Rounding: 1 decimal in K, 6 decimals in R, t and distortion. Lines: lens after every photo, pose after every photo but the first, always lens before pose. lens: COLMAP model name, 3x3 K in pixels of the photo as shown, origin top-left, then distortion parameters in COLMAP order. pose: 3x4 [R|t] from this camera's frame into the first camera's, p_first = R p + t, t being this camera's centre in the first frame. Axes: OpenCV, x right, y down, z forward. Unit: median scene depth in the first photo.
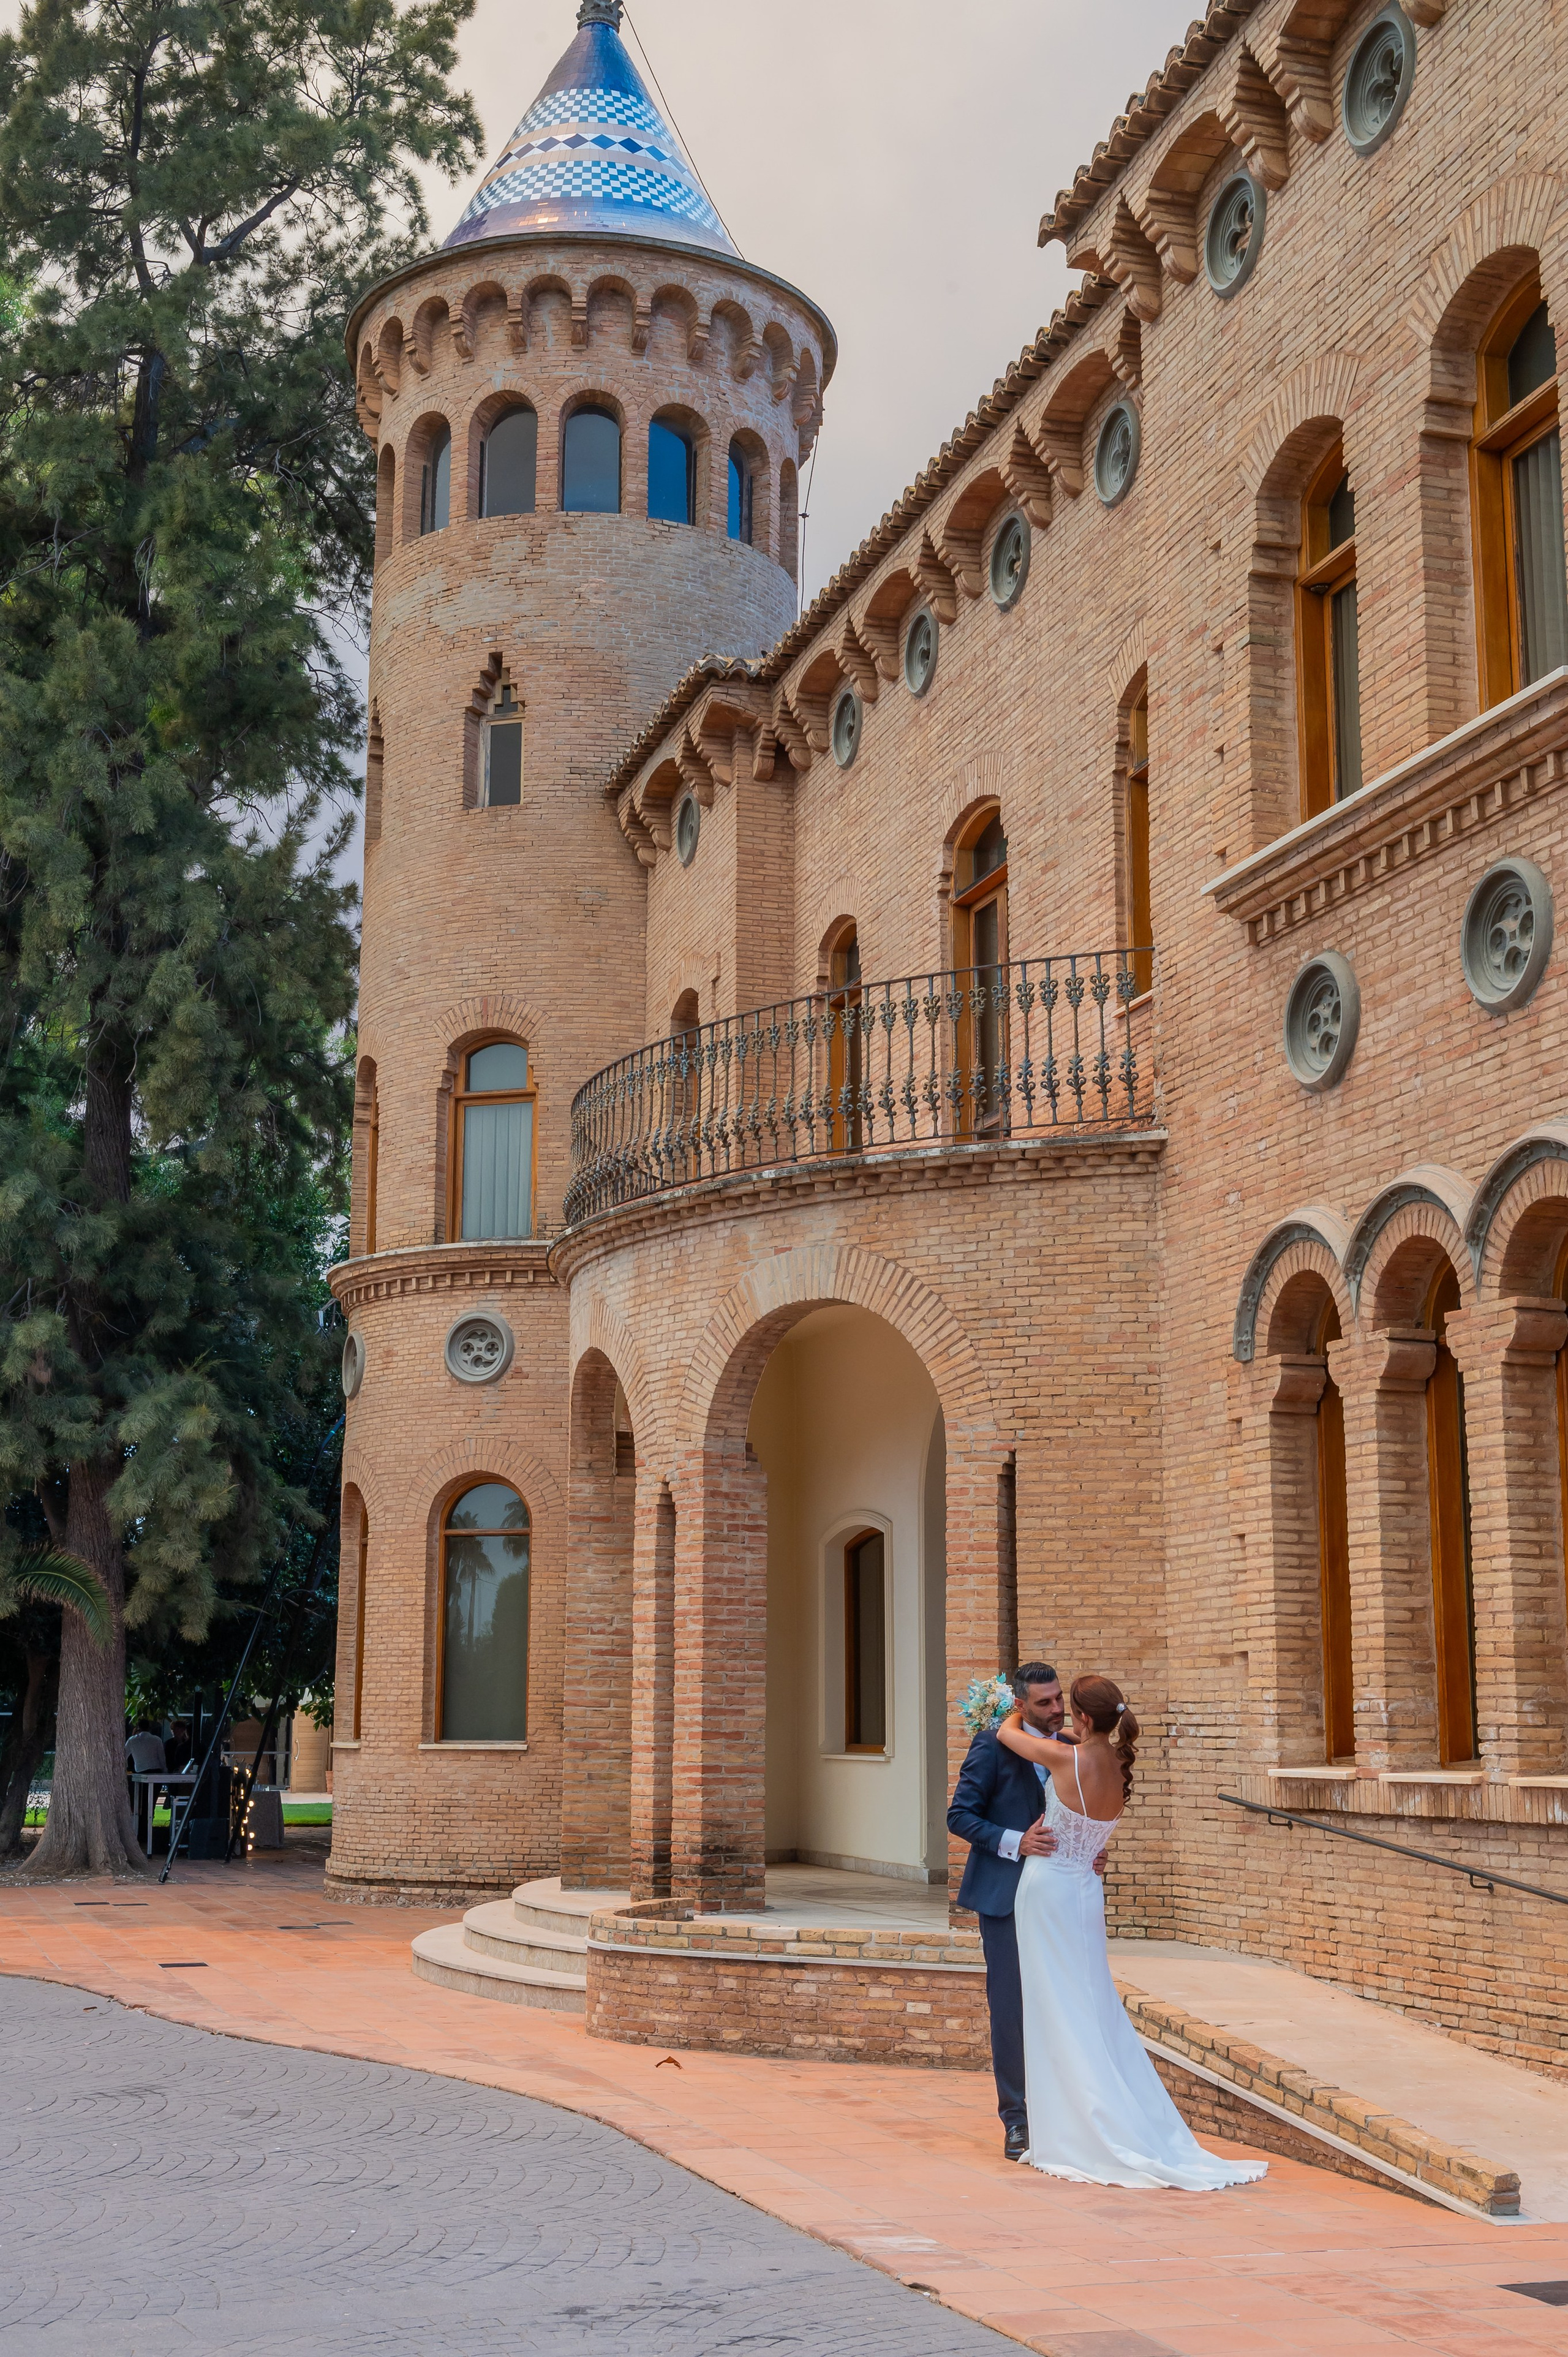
lens RADIAL K [[2866.2, 0, 784.0], [0, 2866.2, 1178.5], [0, 0, 1]] dist [-0.000628, 0.006740]
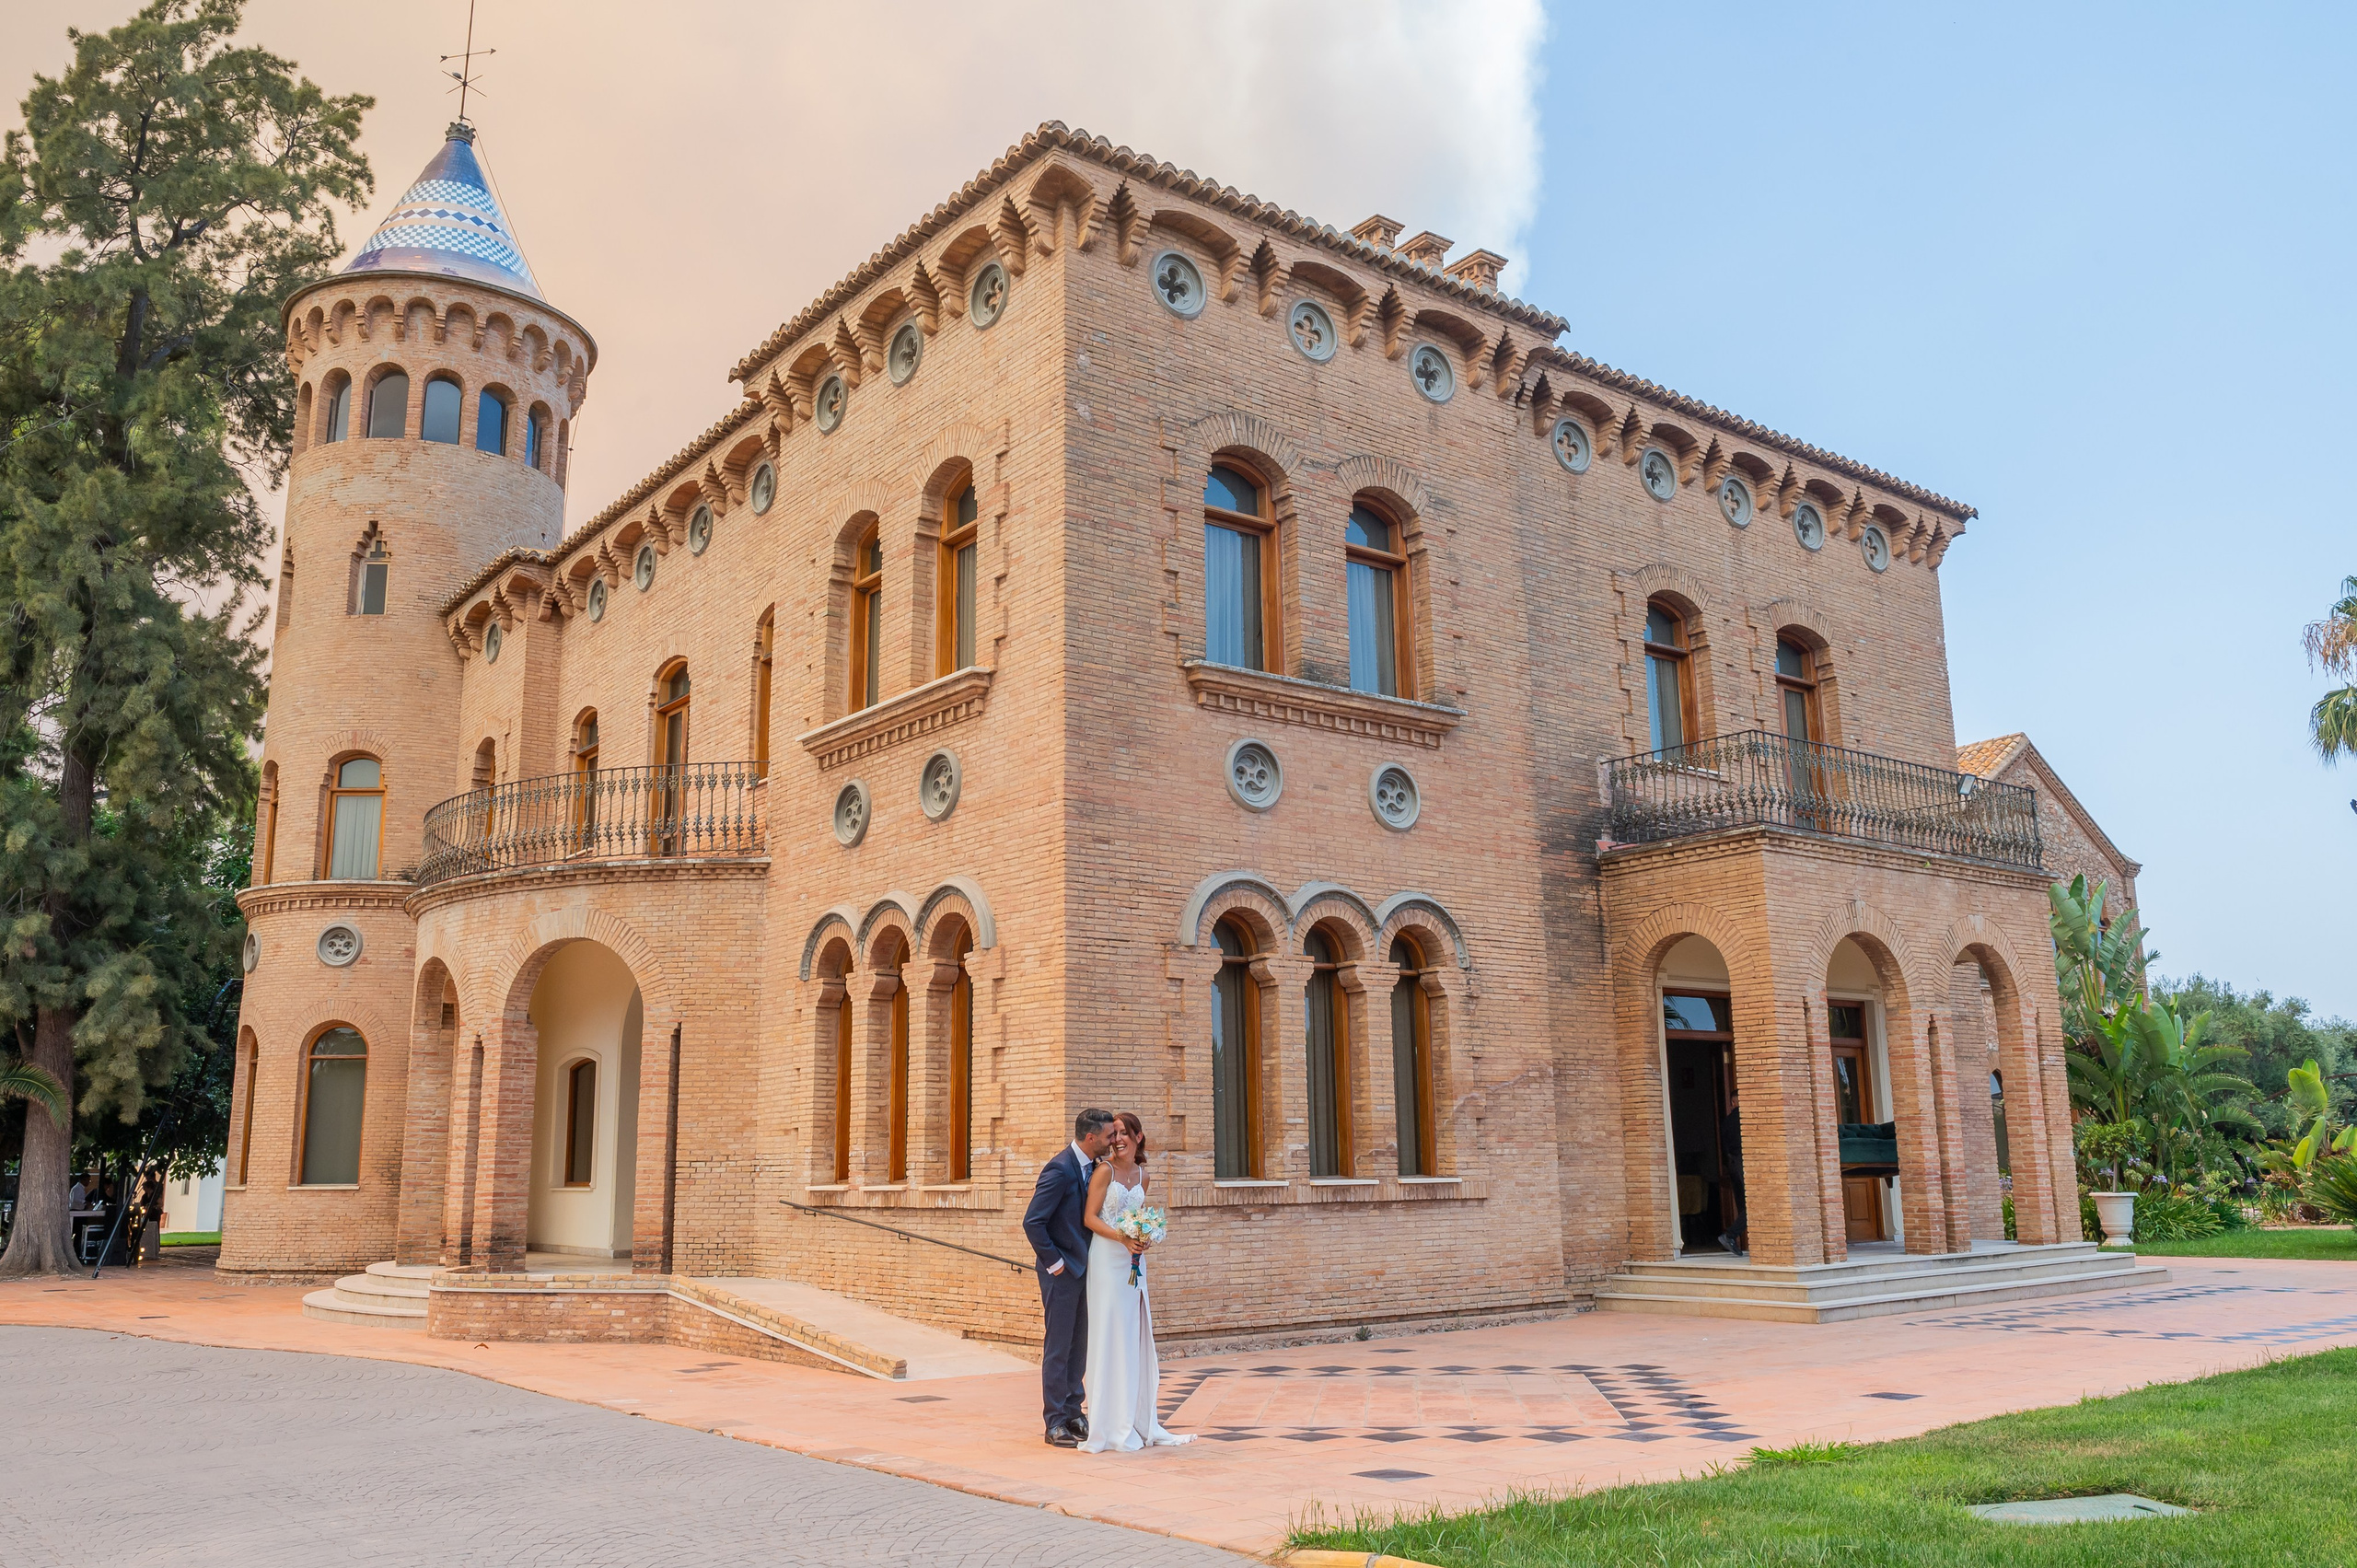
lens RADIAL K [[1879.6, 0, 1176.7], [0, 1879.6, 766.4], [0, 0, 1]] dist [-0.017404, -0.015909]
pose [[0.938273, 0.057167, 0.341138, -0.035794], [-0.048331, 0.998240, -0.034353, -0.037683], [-0.342501, 0.015745, 0.939385, -0.225007]]
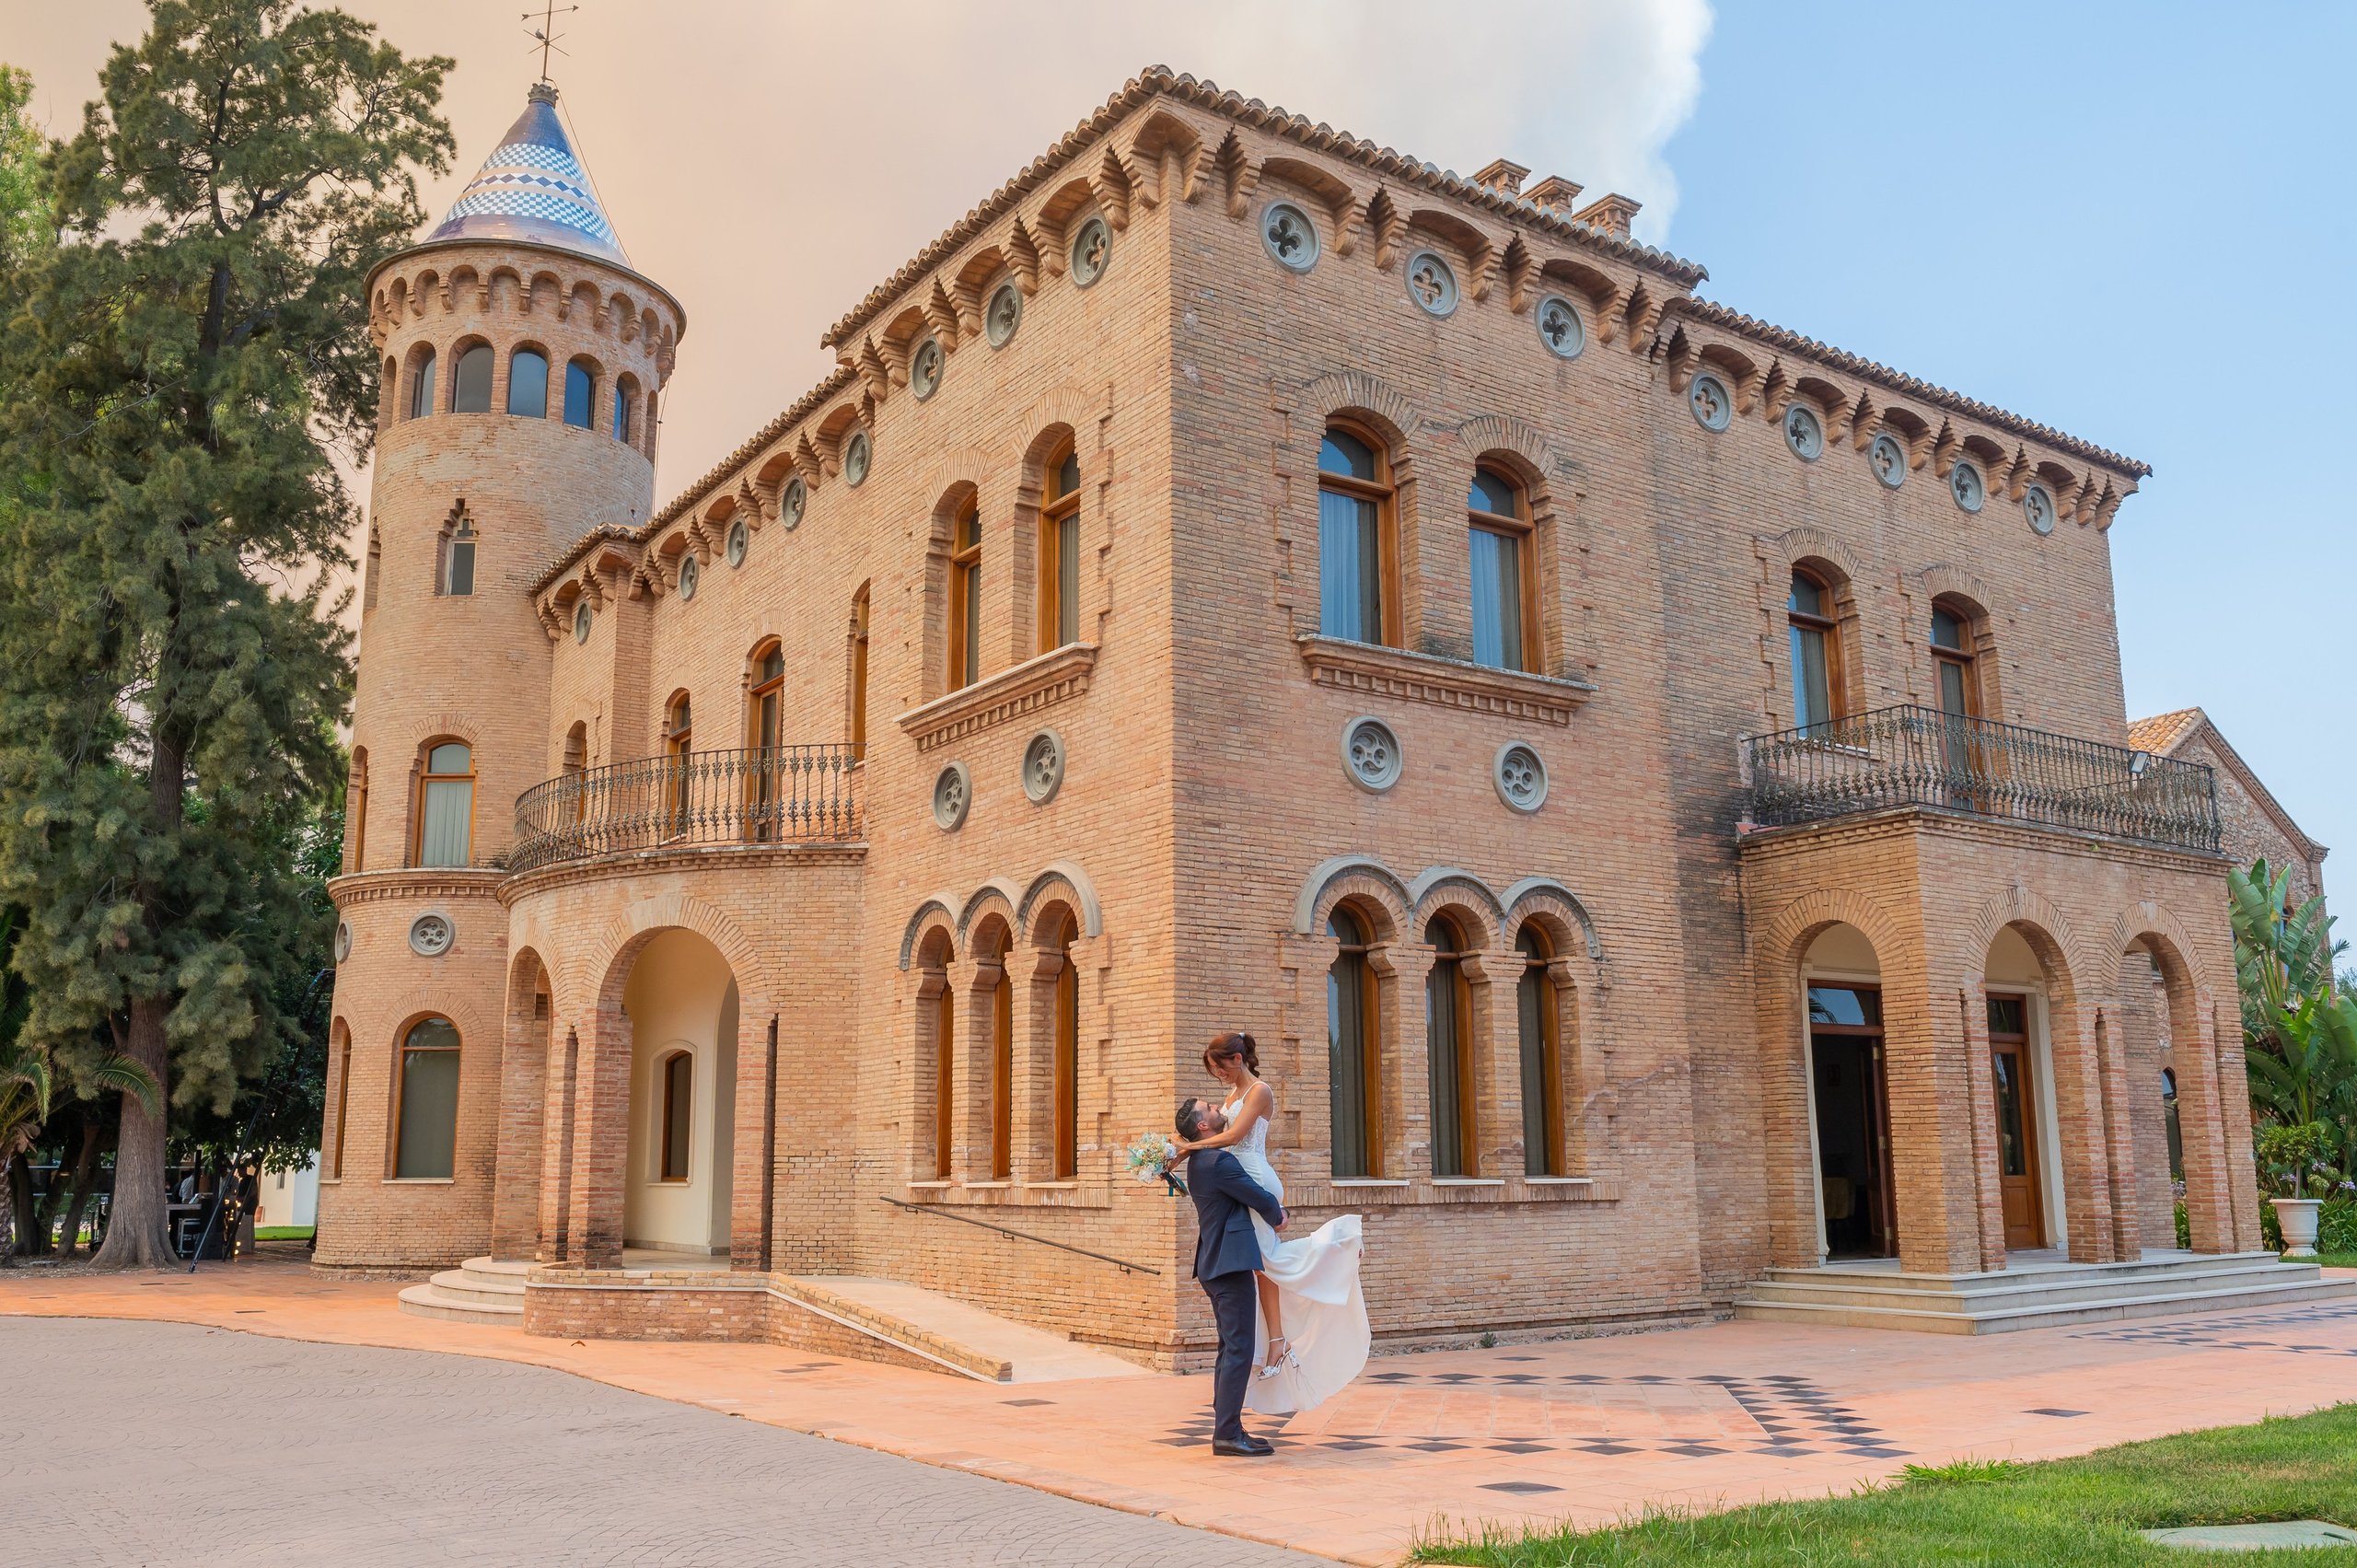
lens RADIAL K [[1963.5, 0, 1183.7], [0, 1963.5, 794.3], [0, 0, 1]] dist [-0.013613, -0.019299]
pose [[0.955373, 0.046226, 0.291764, -0.035288], [-0.045575, 0.998920, -0.009032, -0.036406], [-0.291866, -0.004668, 0.956448, -0.221794]]
